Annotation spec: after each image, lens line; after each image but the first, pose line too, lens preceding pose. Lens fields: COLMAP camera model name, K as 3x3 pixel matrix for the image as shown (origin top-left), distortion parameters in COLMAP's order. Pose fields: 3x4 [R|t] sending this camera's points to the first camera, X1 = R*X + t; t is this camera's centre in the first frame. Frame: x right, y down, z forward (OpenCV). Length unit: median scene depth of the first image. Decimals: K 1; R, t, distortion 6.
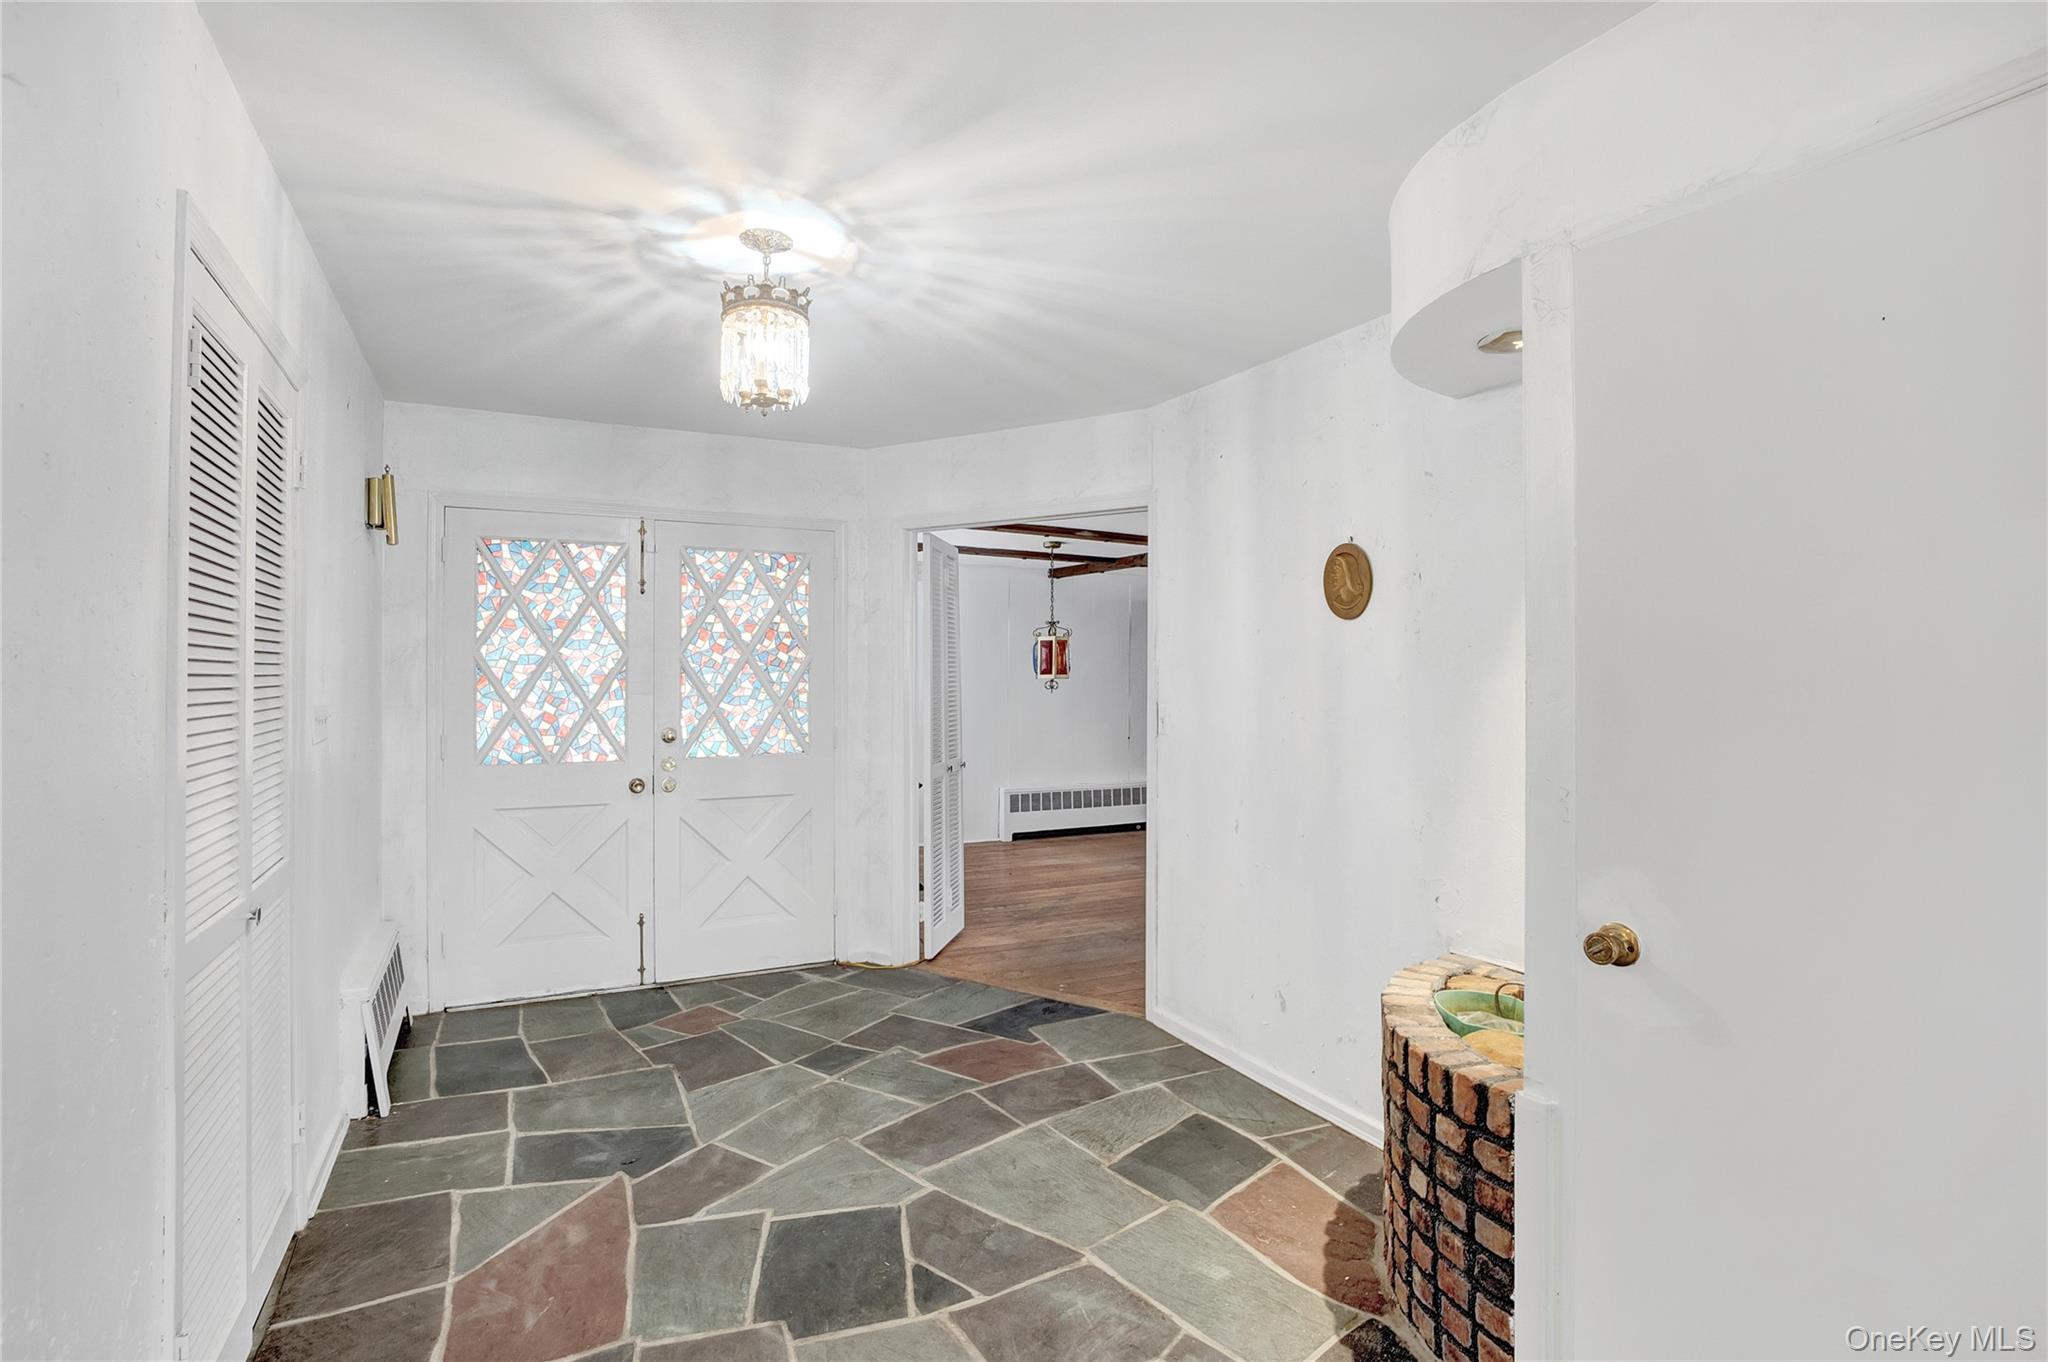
lens RADIAL K [[993.0, 0, 1017.3], [0, 993.0, 680.6], [0, 0, 1]] dist [-0.006439, 0.001788]
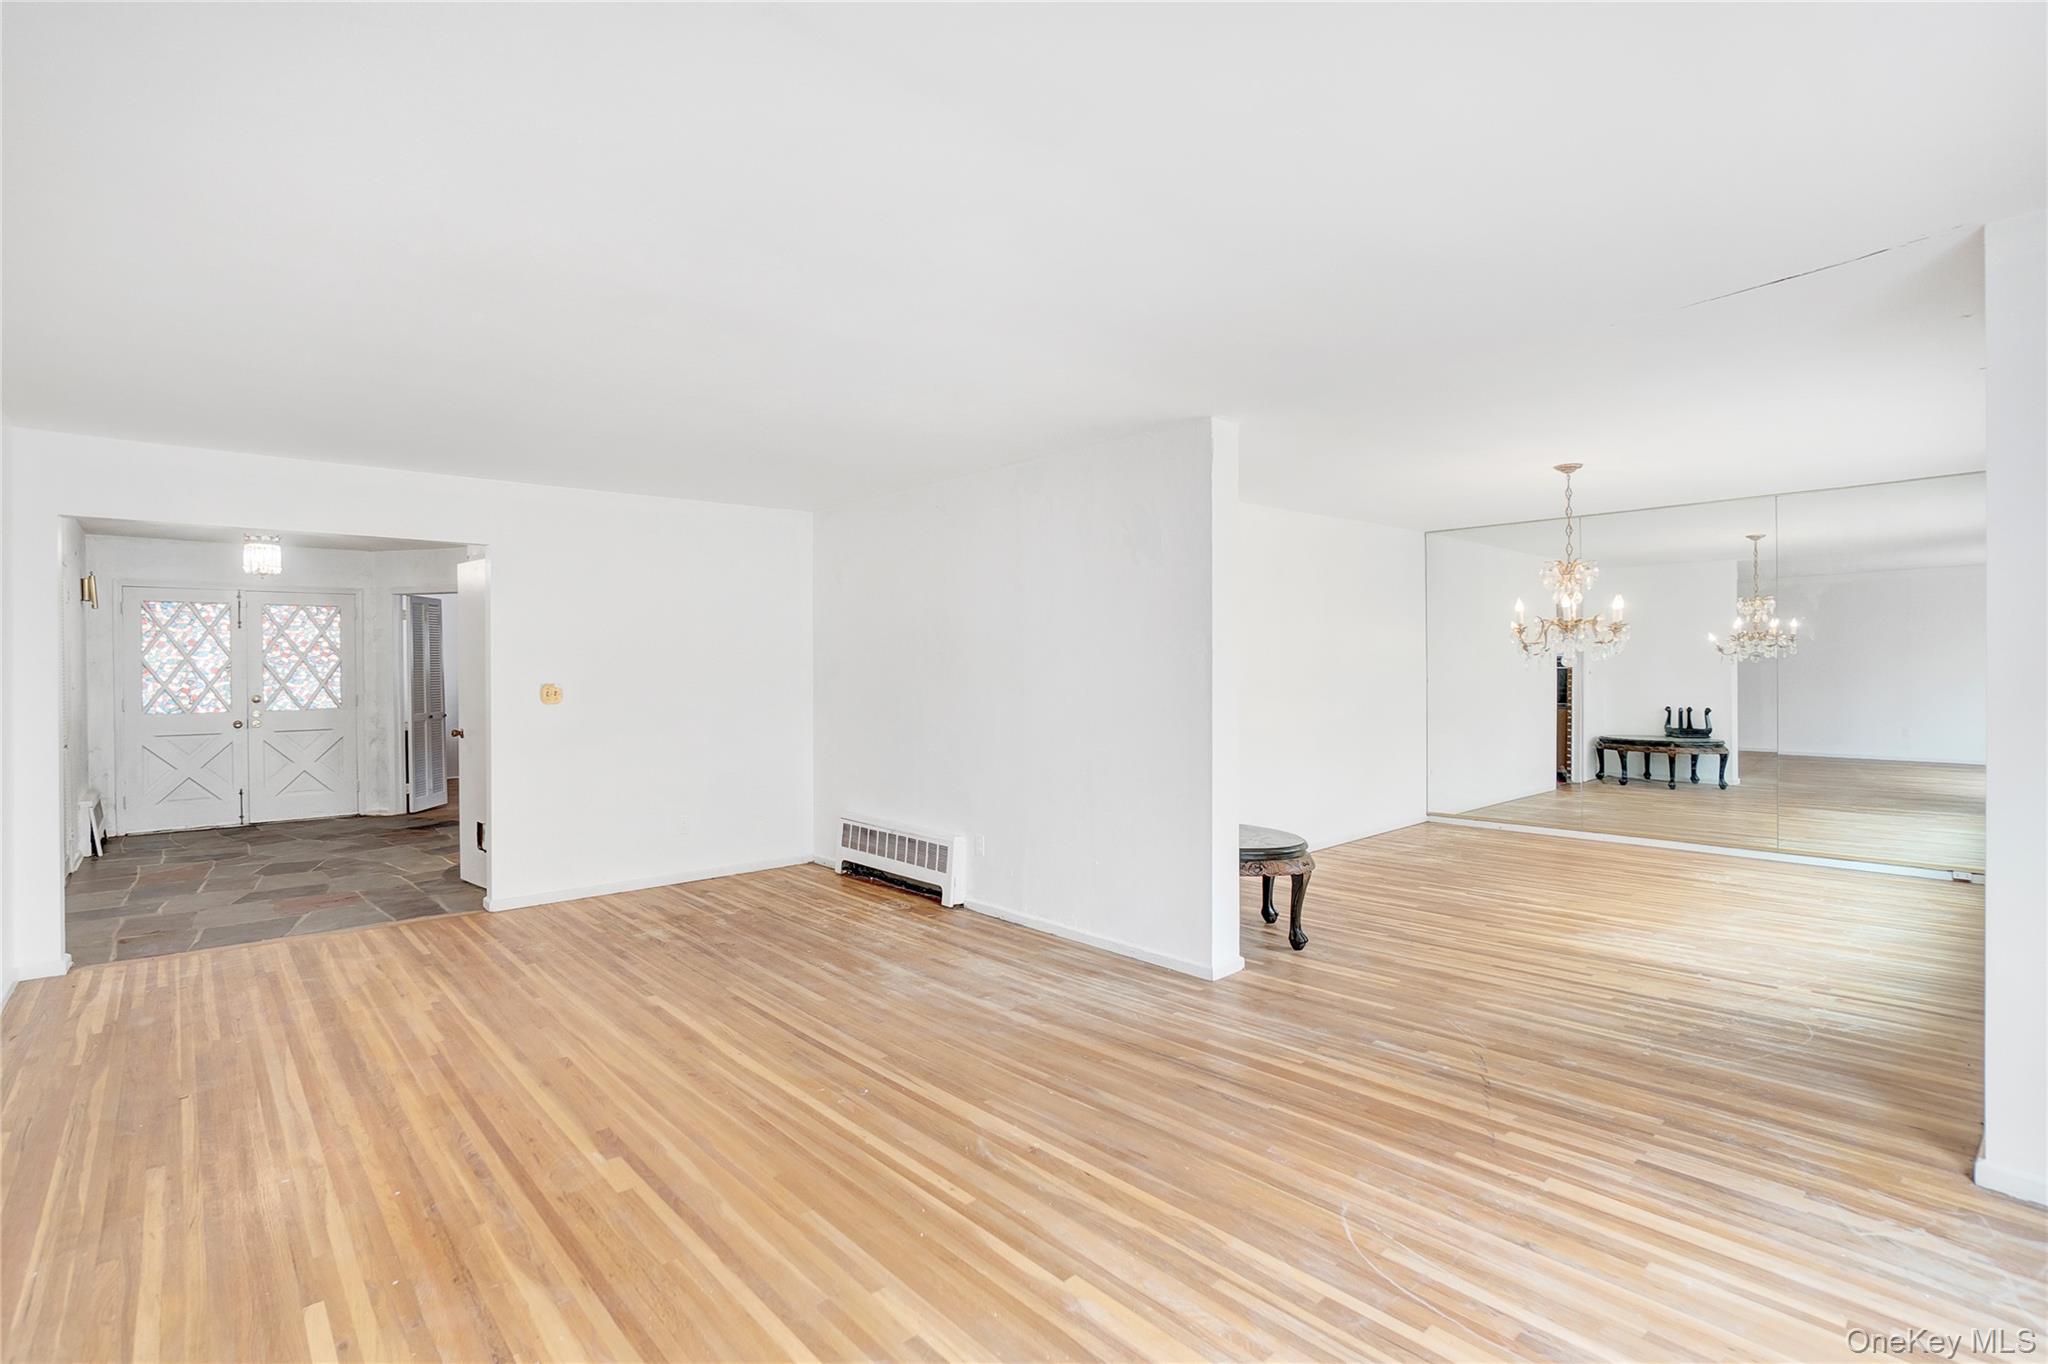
lens RADIAL K [[993.0, 0, 1021.4], [0, 993.0, 676.6], [0, 0, 1]] dist [-0.006439, 0.001788]
pose [[0.973915, -0.007278, 0.226796, 0.703852], [0.003999, 0.999881, 0.014913, -0.013593], [-0.226877, -0.013617, 0.973828, -1.299169]]
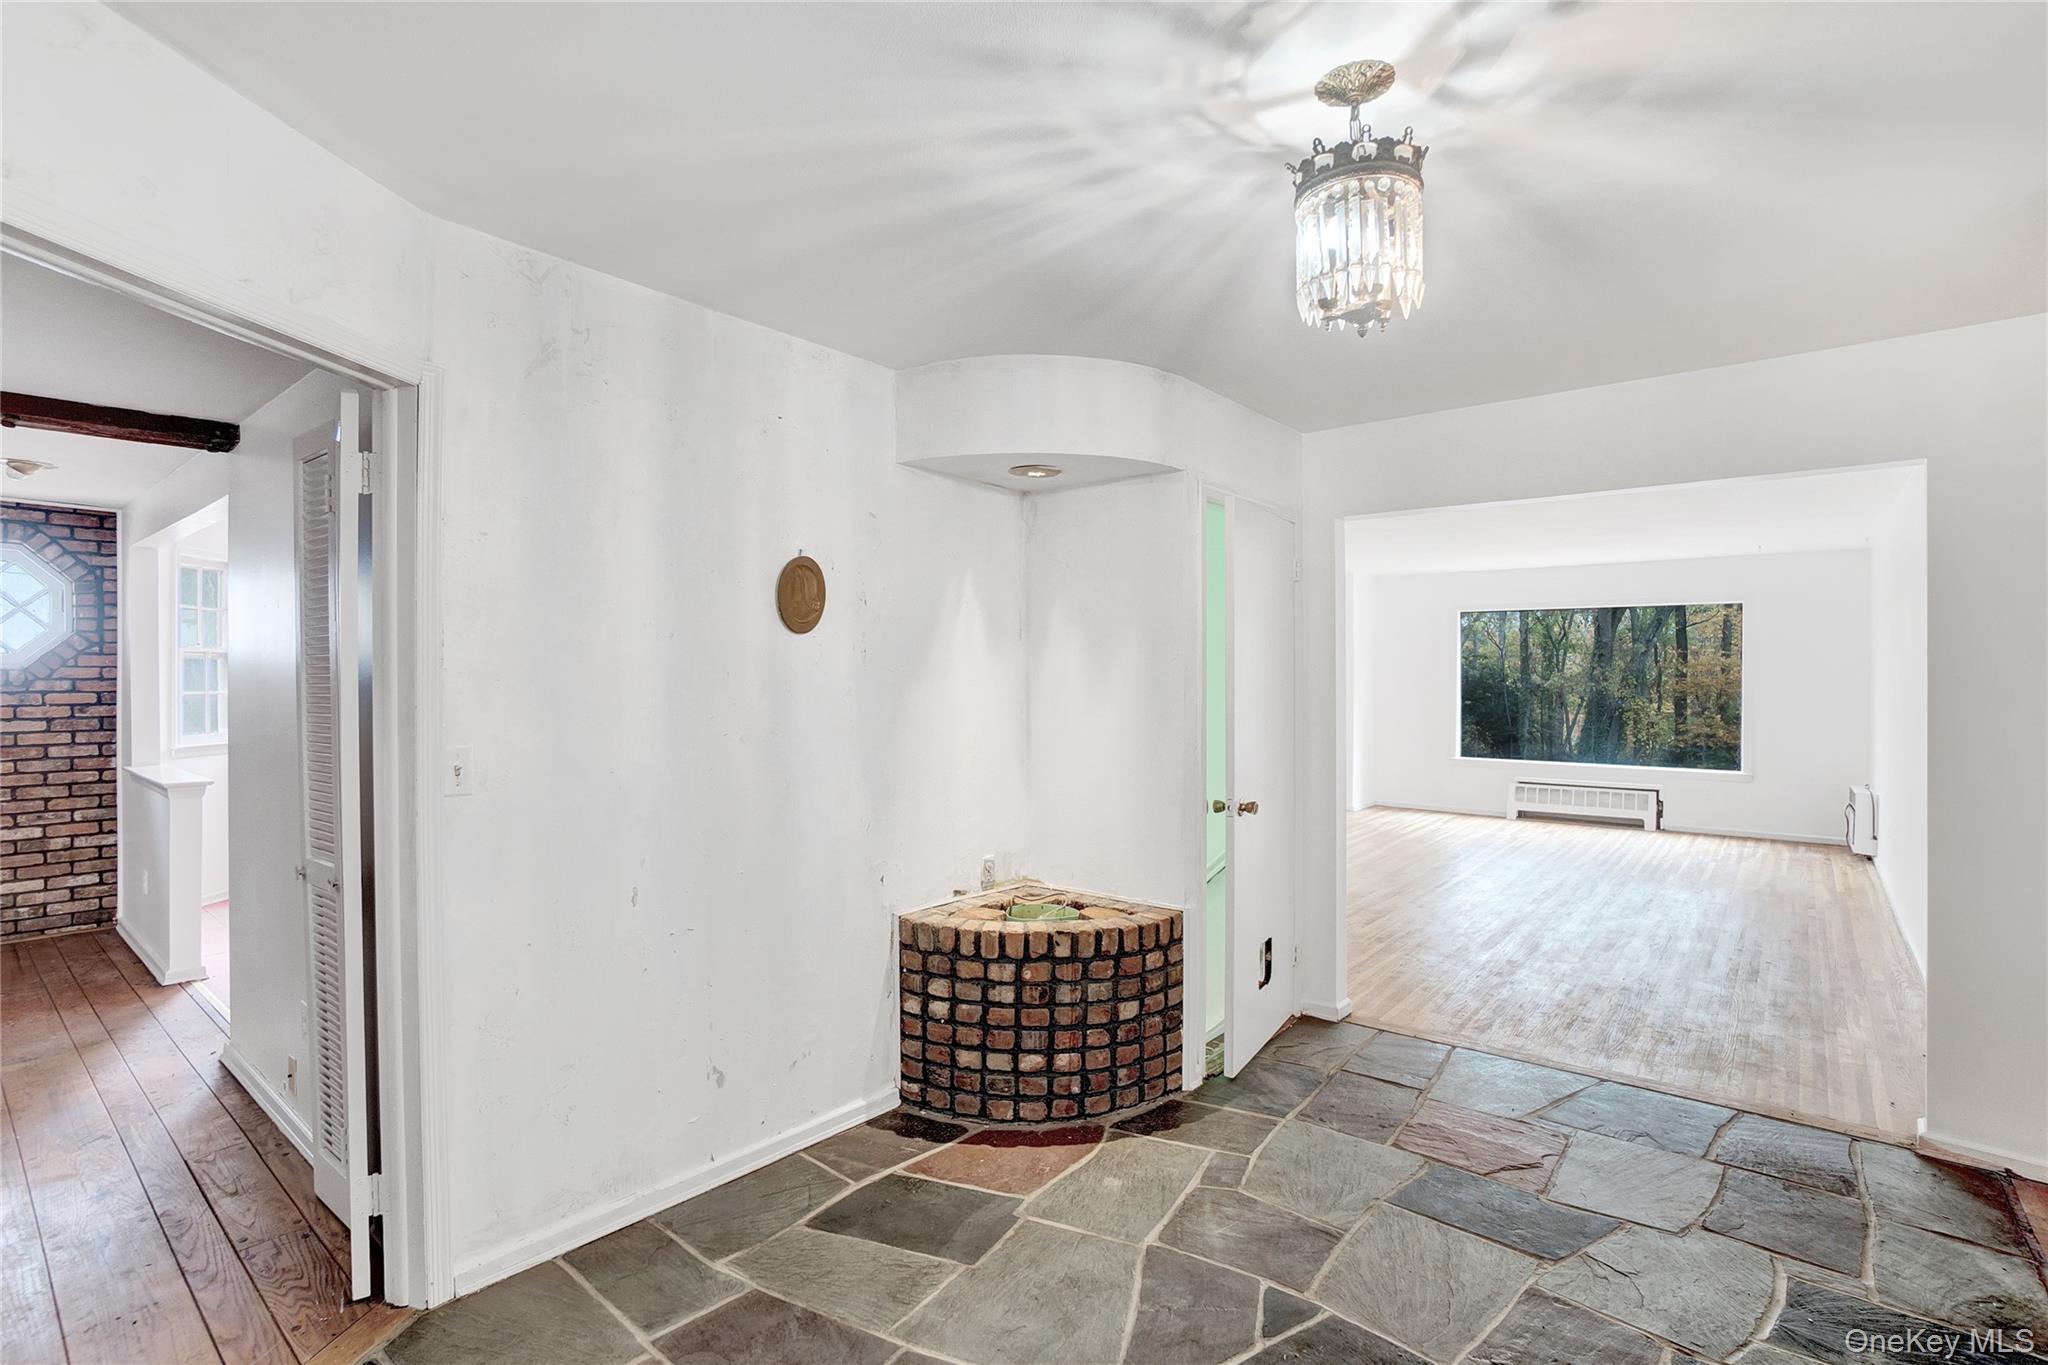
lens RADIAL K [[934.4, 0, 1011.5], [0, 934.4, 682.6], [0, 0, 1]] dist [-0.017124, -0.000064]
pose [[-0.373085, -0.003469, 0.927791, -0.761767], [-0.003190, 0.999992, 0.002456, -0.019958], [-0.927792, -0.002043, -0.373093, 1.447130]]
